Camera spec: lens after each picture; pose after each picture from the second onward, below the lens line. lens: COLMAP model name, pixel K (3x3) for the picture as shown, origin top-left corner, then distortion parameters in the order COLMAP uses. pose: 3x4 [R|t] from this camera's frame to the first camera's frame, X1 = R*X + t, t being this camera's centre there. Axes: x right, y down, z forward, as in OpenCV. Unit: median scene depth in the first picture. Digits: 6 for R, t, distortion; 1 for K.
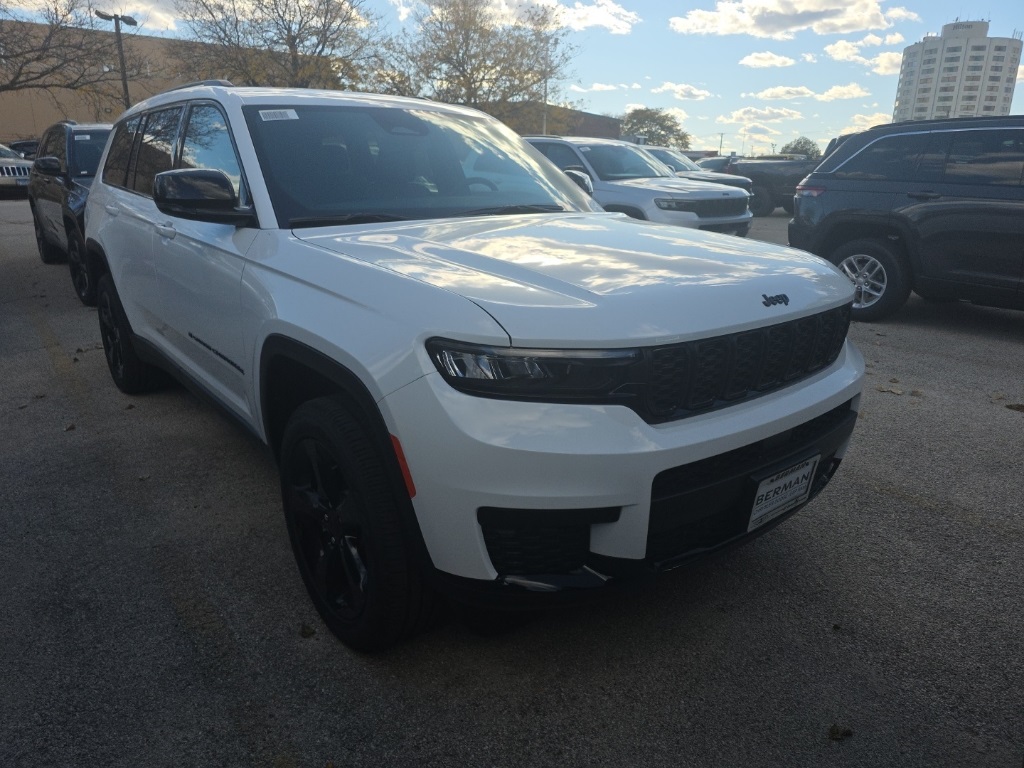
lens RADIAL K [[675.4, 0, 512.0], [0, 675.4, 384.0], [0, 0, 1]] dist [0.024038, -0.003968]
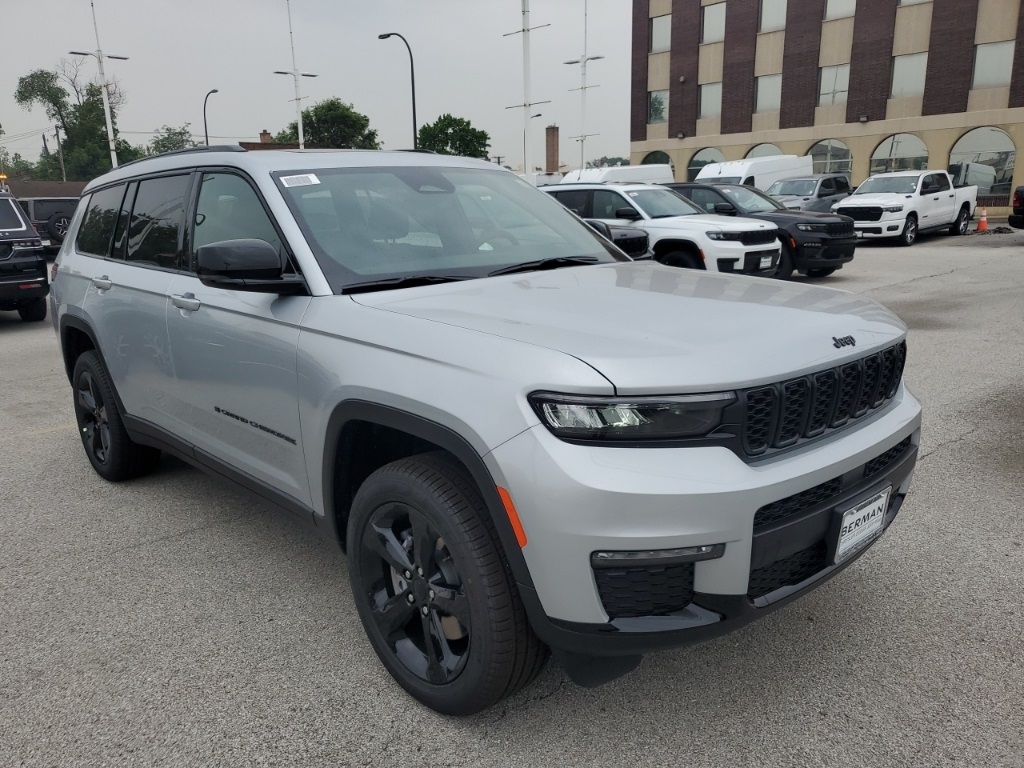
lens RADIAL K [[790.4, 0, 505.5], [0, 790.4, 394.1], [0, 0, 1]] dist [0.007646, -0.001028]
pose [[0.997023, -0.051969, 0.056957, -0.205036], [0.056363, 0.995322, -0.078464, 0.025590], [-0.052612, 0.081440, 0.995289, -0.193018]]
